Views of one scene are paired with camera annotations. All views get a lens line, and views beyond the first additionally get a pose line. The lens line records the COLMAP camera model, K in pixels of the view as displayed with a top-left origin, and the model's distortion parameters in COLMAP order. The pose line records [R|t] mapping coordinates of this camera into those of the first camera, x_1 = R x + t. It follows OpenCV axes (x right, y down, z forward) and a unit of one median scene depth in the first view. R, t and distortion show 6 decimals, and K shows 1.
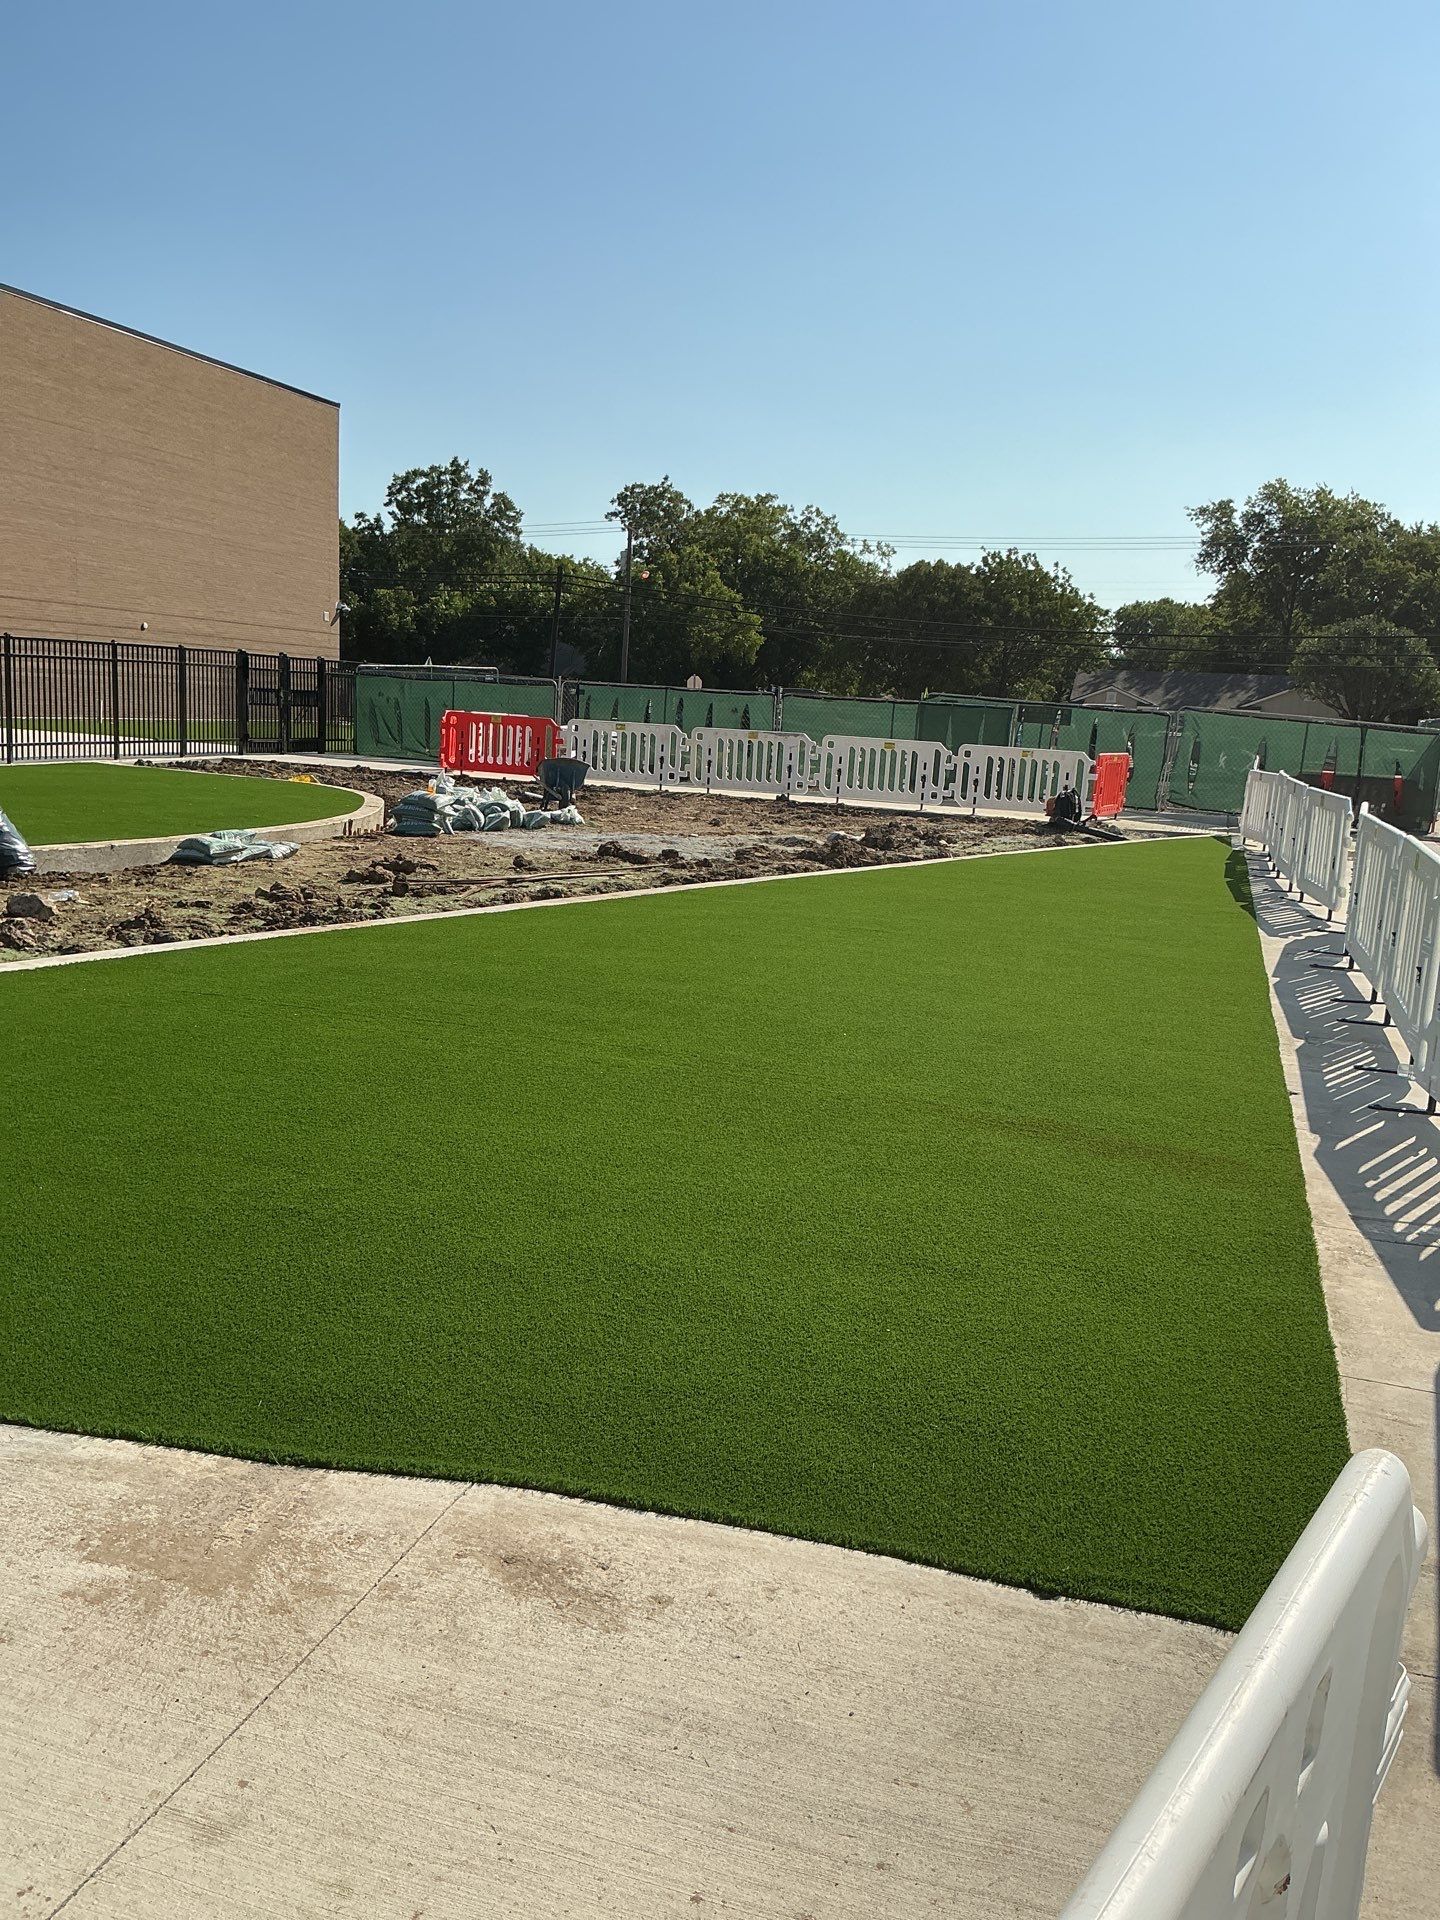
lens RADIAL K [[1614.3, 0, 711.3], [0, 1614.3, 946.6], [0, 0, 1]] dist [-0.039293, -0.008655]
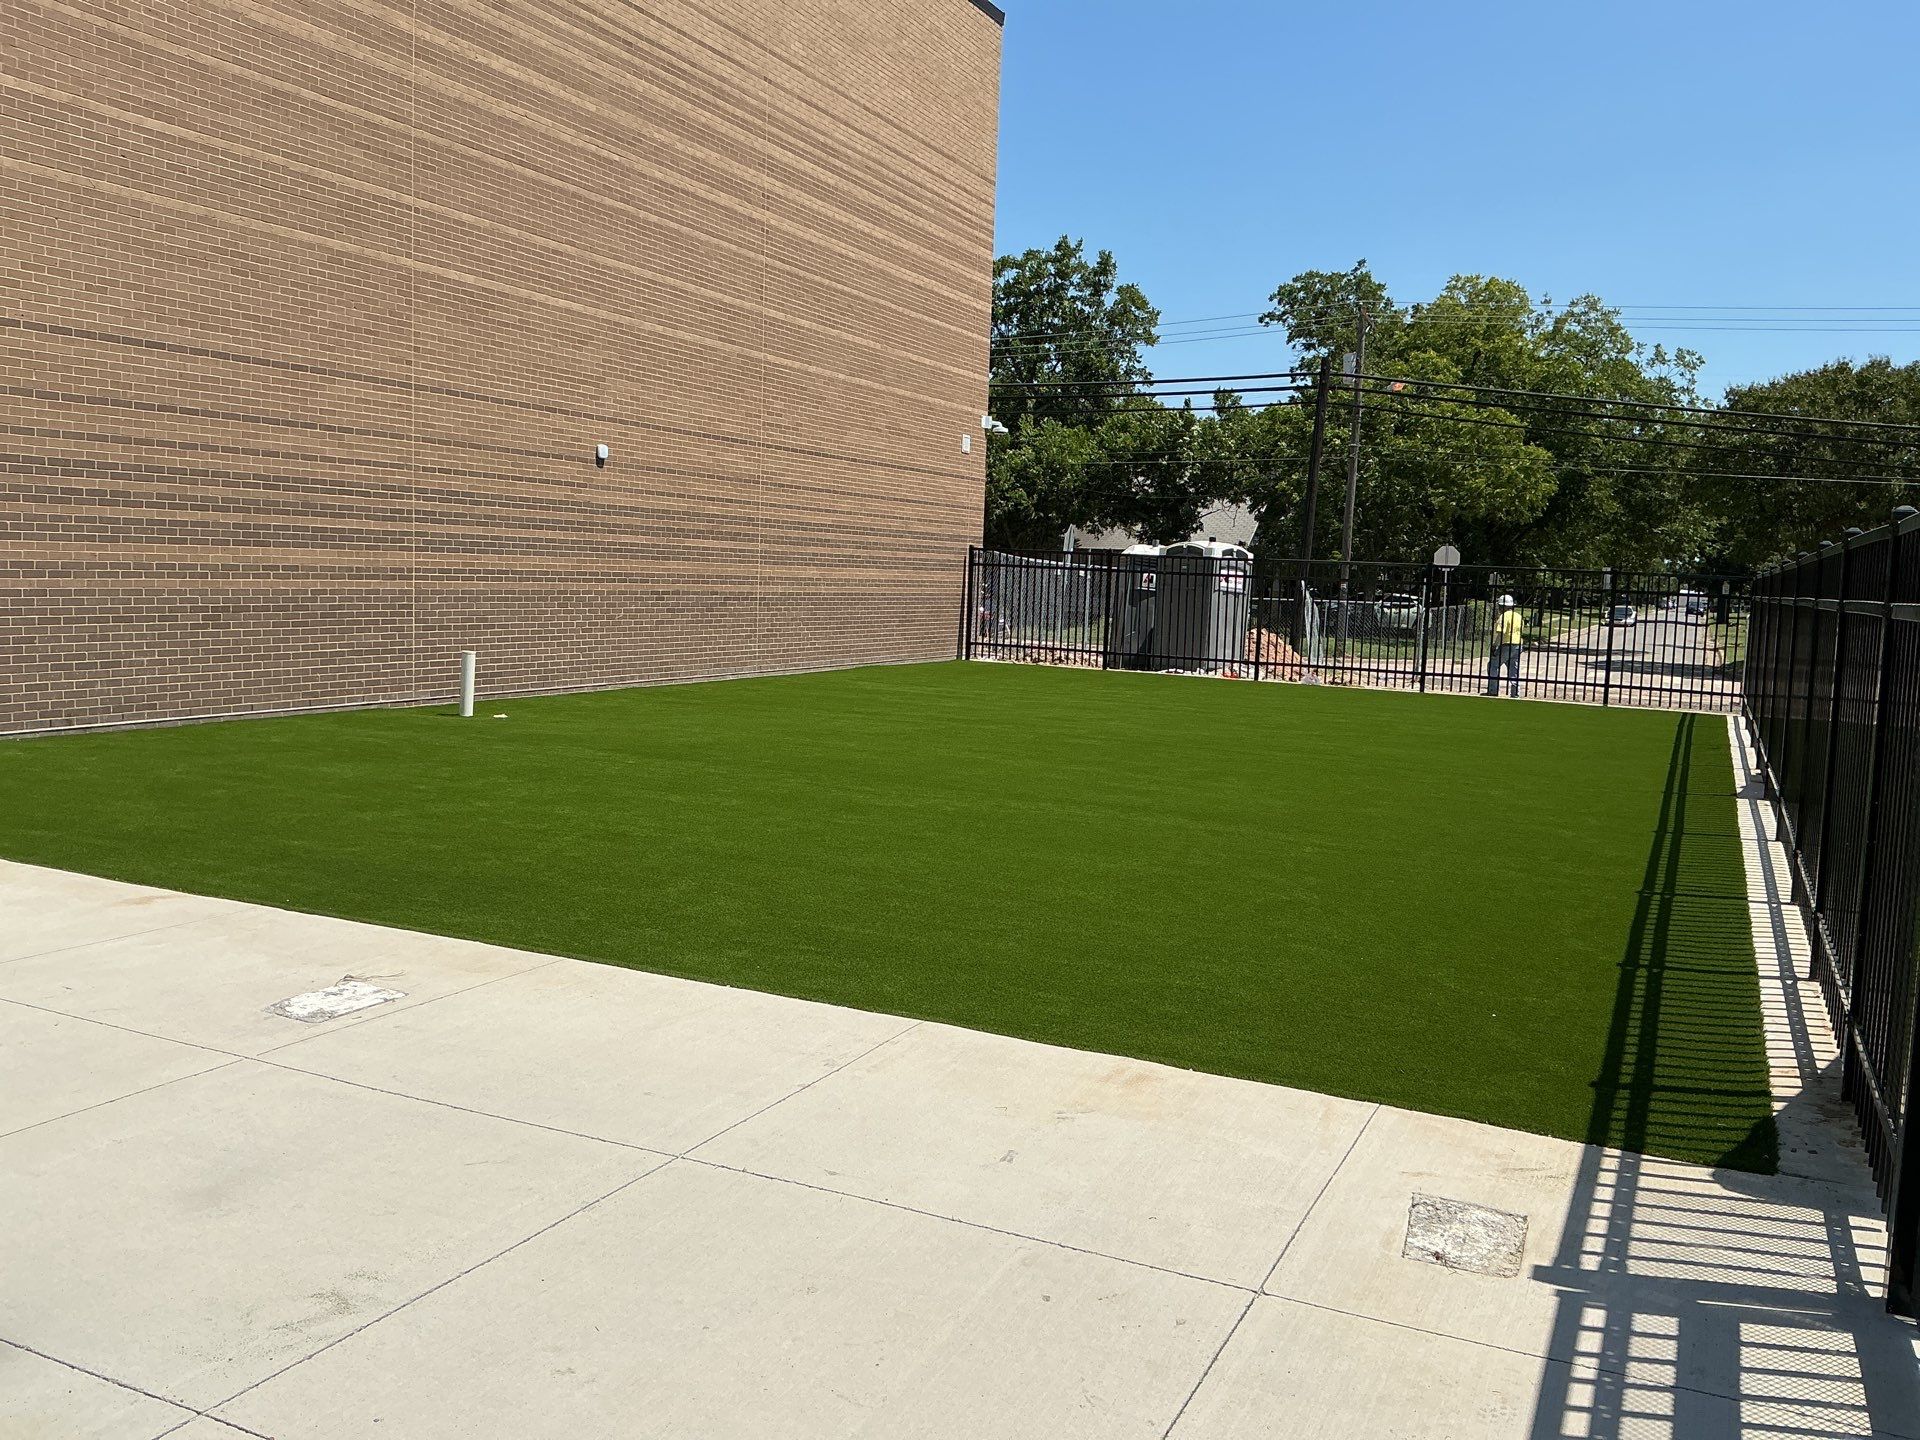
lens RADIAL K [[1542.9, 0, 962.0], [0, 1542.9, 730.5], [0, 0, 1]] dist [-0.002885, -0.026955]
pose [[0.991432, 0.008043, -0.130380, -0.113442], [-0.013420, 0.999093, -0.040413, -0.061522], [0.129936, 0.041816, 0.990640, 0.336298]]
